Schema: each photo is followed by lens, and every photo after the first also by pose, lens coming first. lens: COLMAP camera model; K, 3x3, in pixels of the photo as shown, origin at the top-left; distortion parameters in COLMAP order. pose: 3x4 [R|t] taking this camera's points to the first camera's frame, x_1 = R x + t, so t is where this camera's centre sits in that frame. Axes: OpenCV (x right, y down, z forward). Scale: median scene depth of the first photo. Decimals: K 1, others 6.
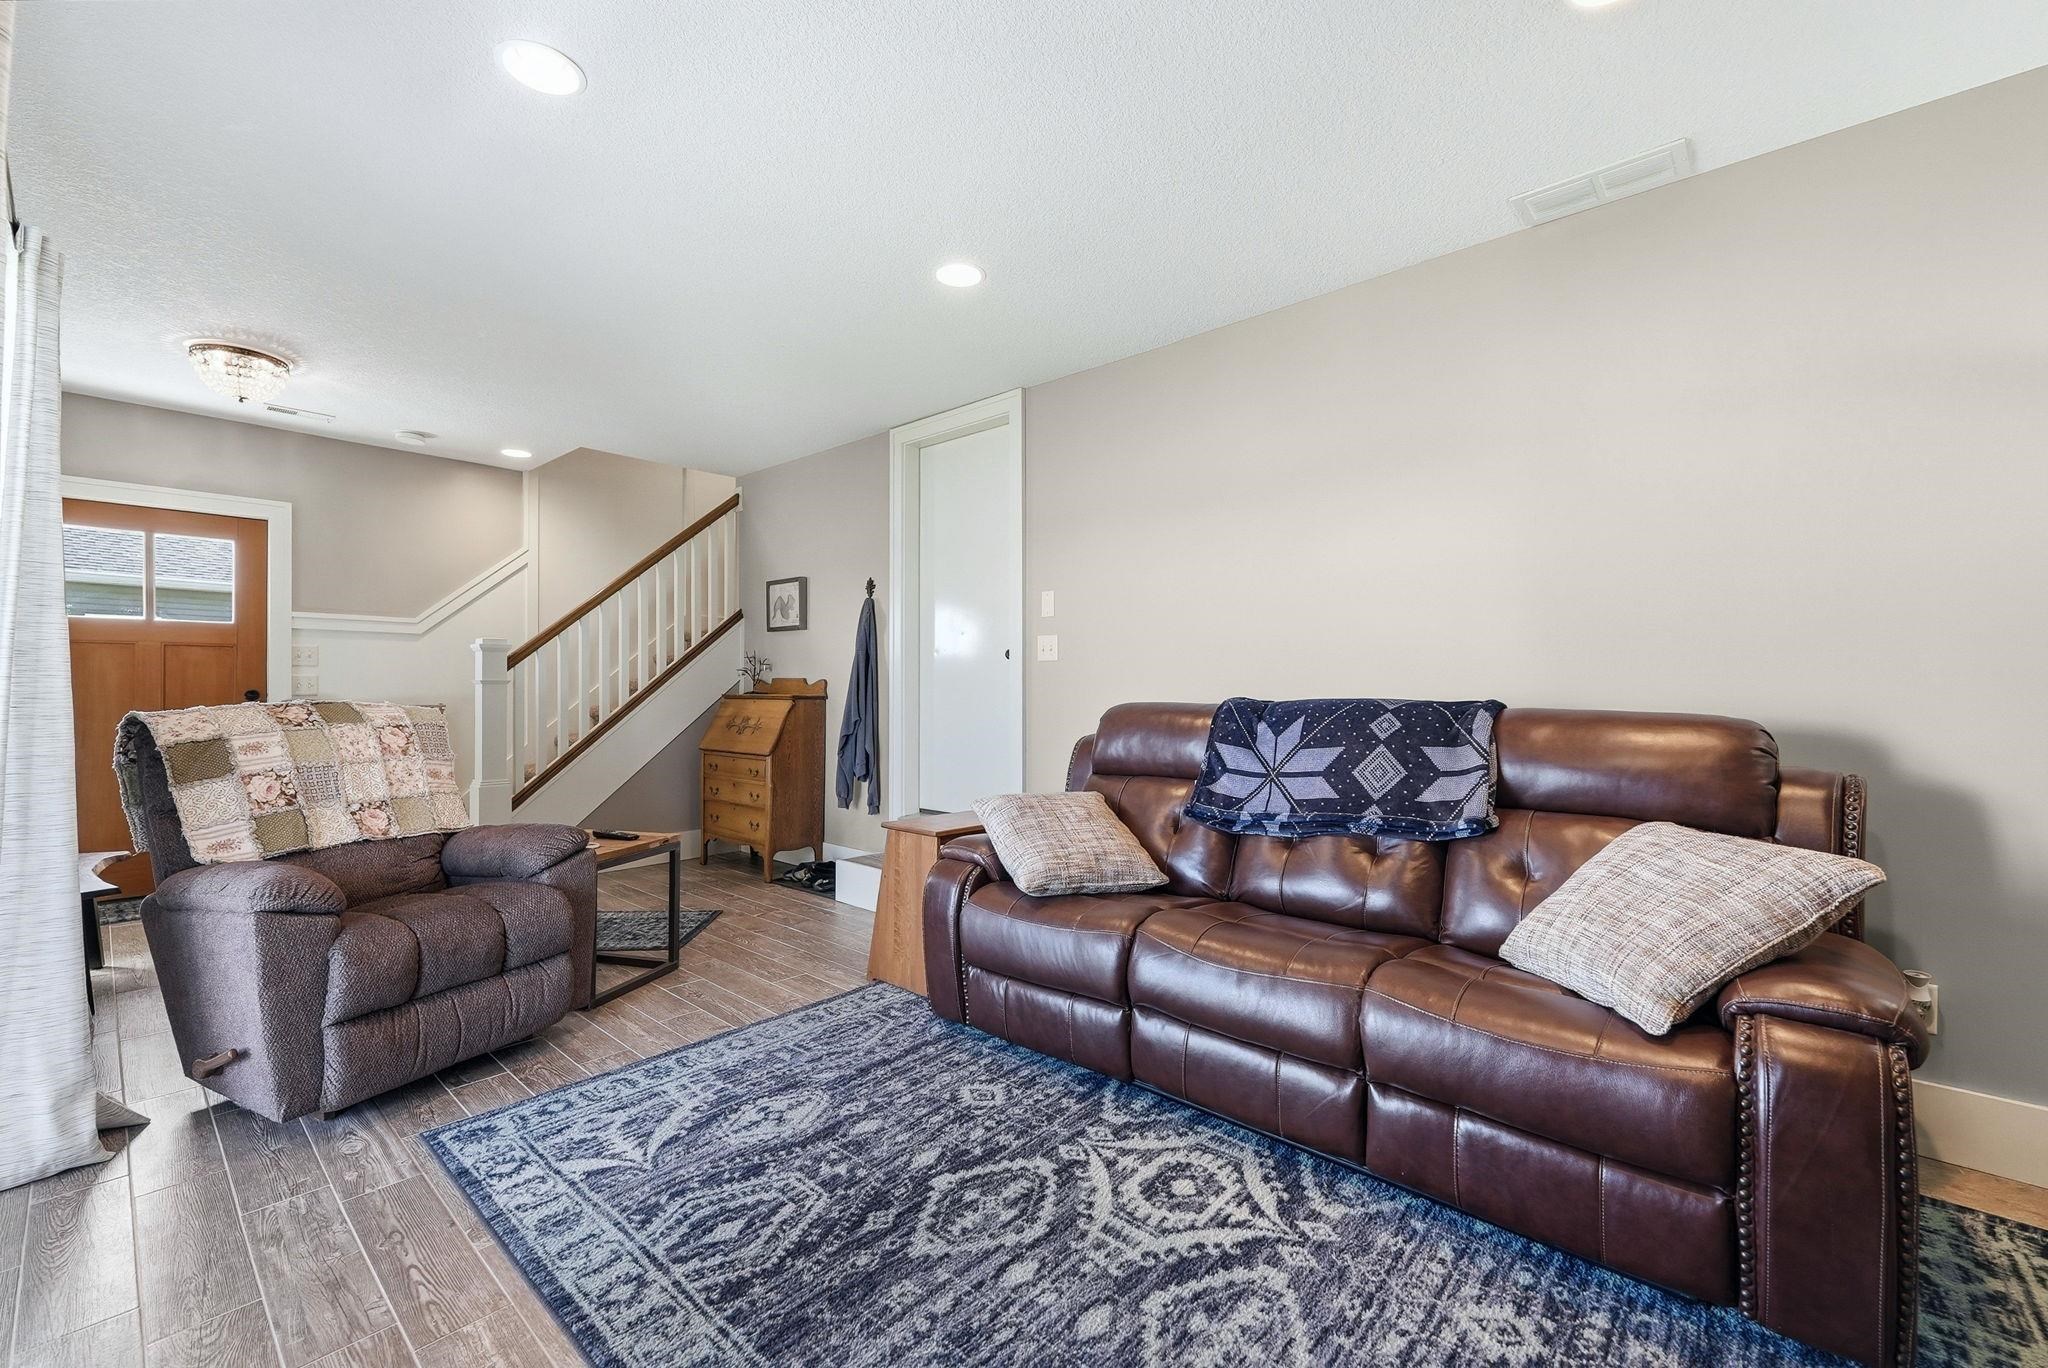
lens RADIAL K [[842.4, 0, 1022.7], [0, 842.4, 678.7], [0, 0, 1]] dist [0.000411, -0.000122]
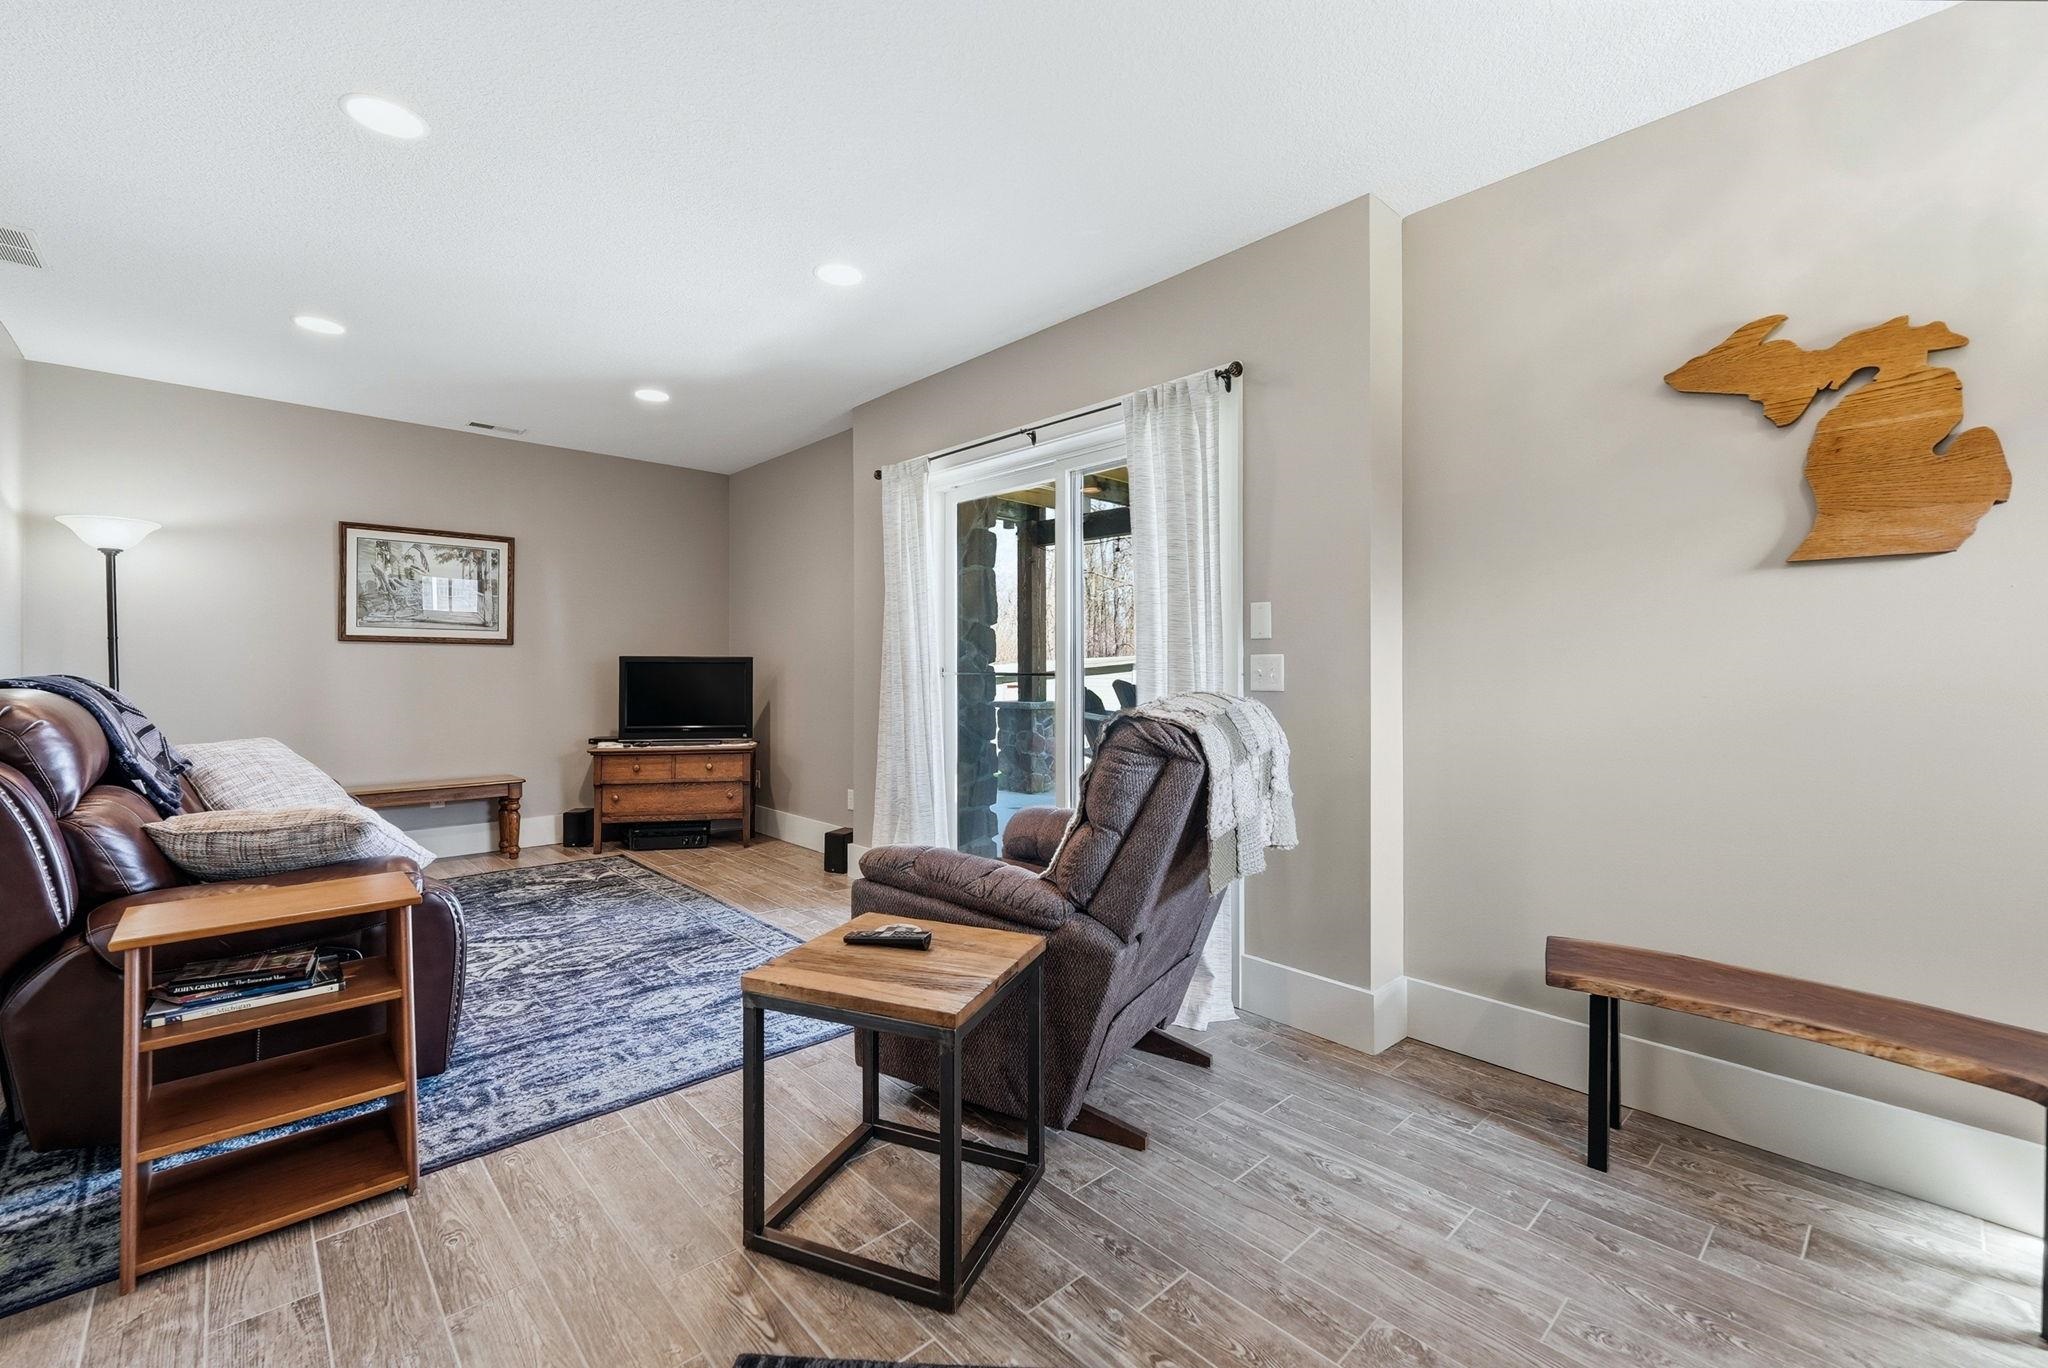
lens RADIAL K [[842.4, 0, 1022.7], [0, 842.4, 678.7], [0, 0, 1]] dist [0.000411, -0.000122]
pose [[-0.996600, -0.008113, 0.081995, -0.977871], [-0.007989, 0.999966, 0.001844, 0.018025], [-0.082008, 0.001182, -0.996631, 2.377607]]
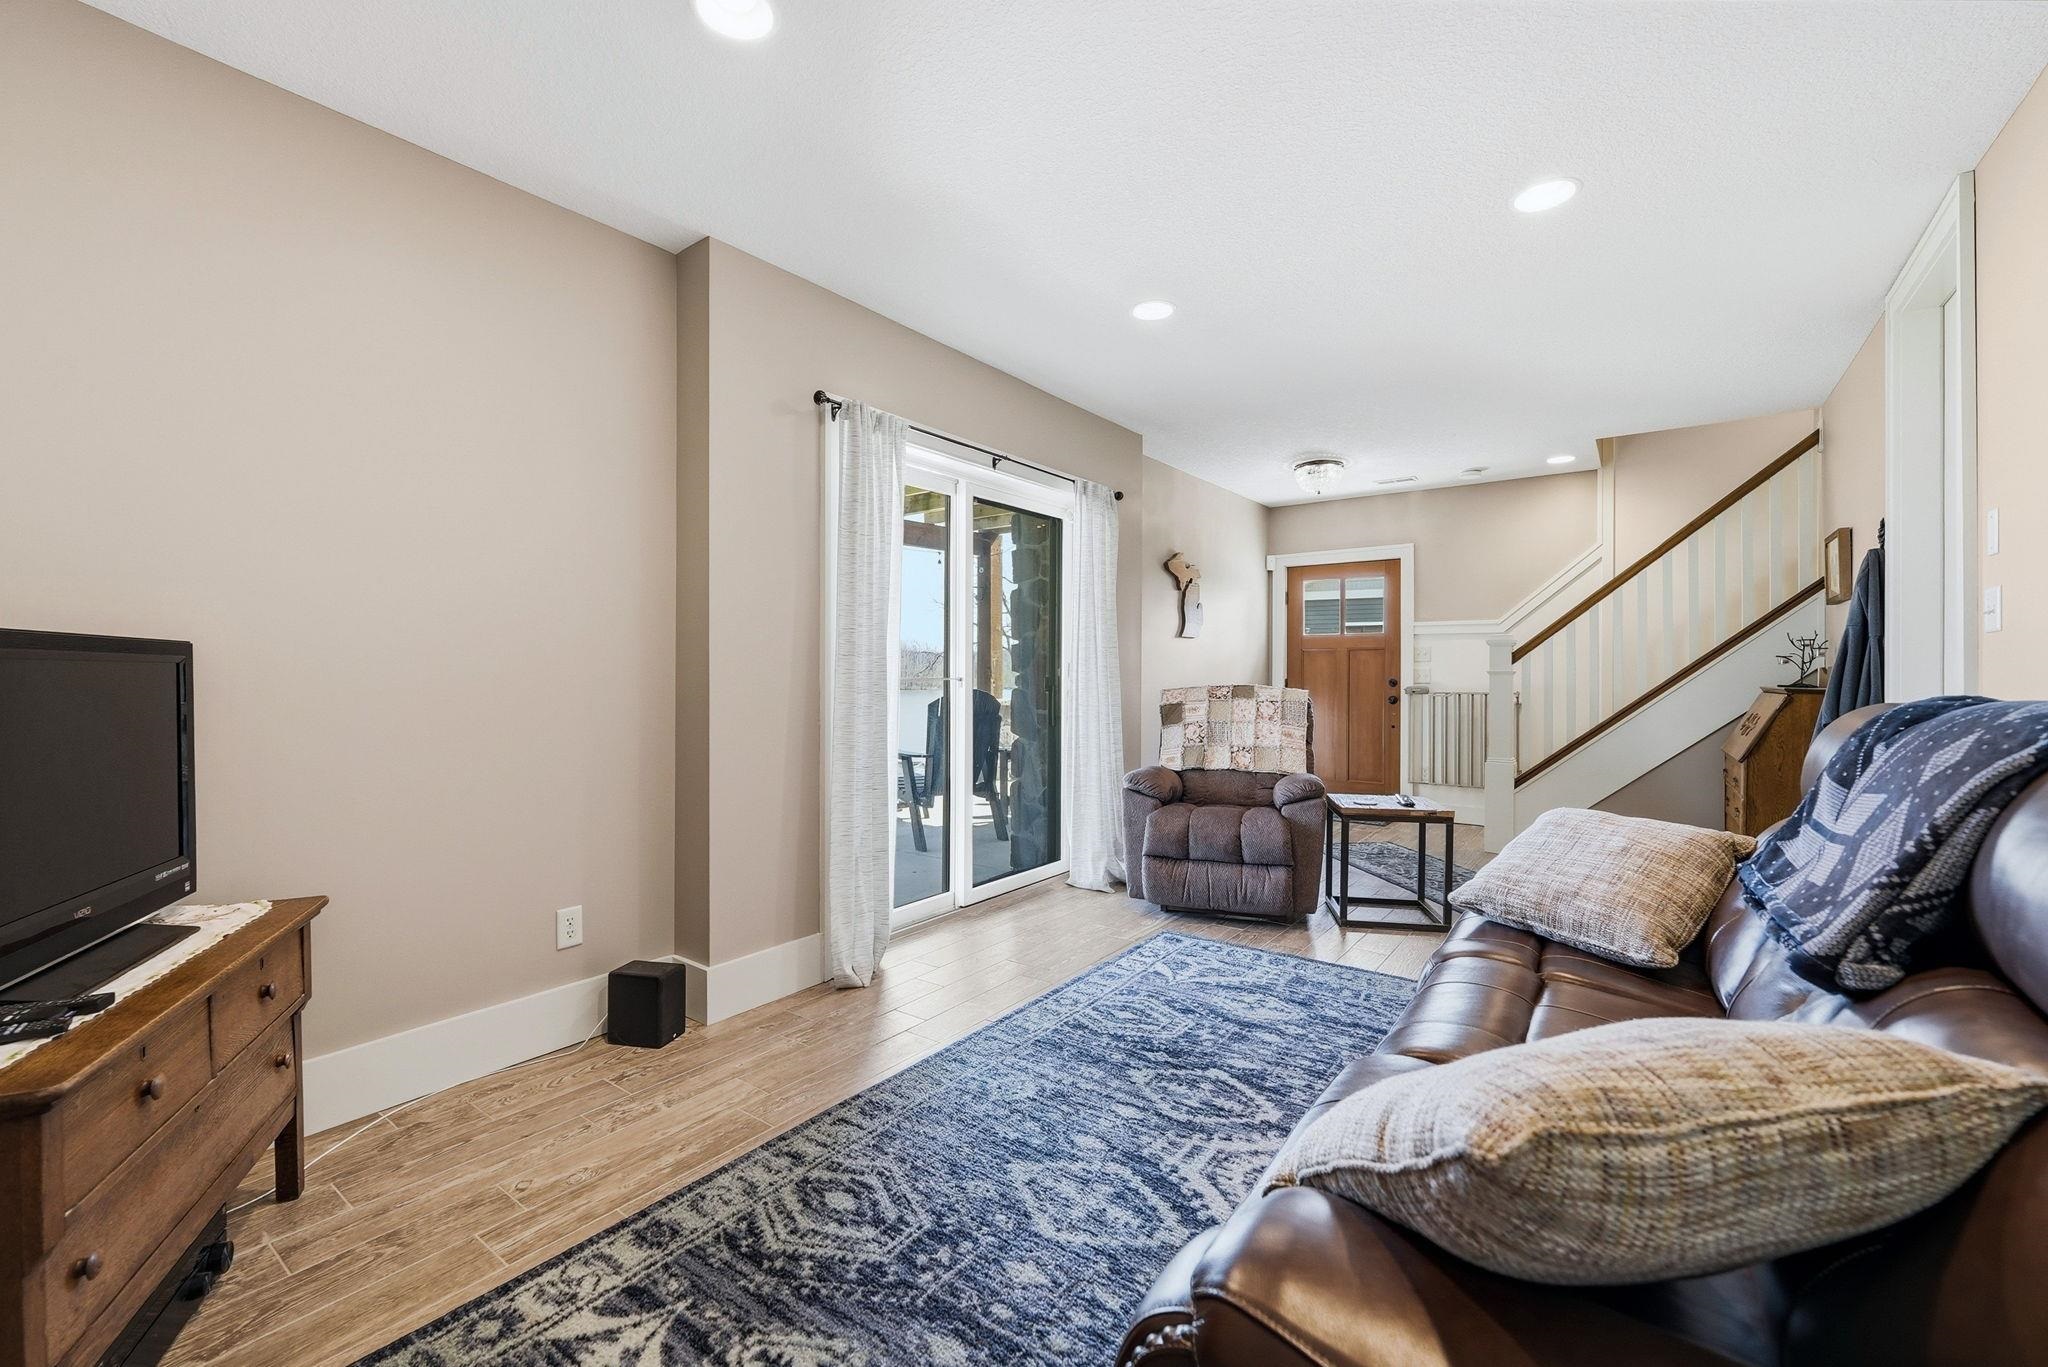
lens RADIAL K [[842.4, 0, 1022.7], [0, 842.4, 678.2], [0, 0, 1]] dist [0.000411, -0.000122]
pose [[0.094902, 0.003416, -0.995481, 1.018428], [0.004073, 0.999984, 0.003820, 0.008626], [0.995478, -0.004417, 0.094886, 0.551513]]
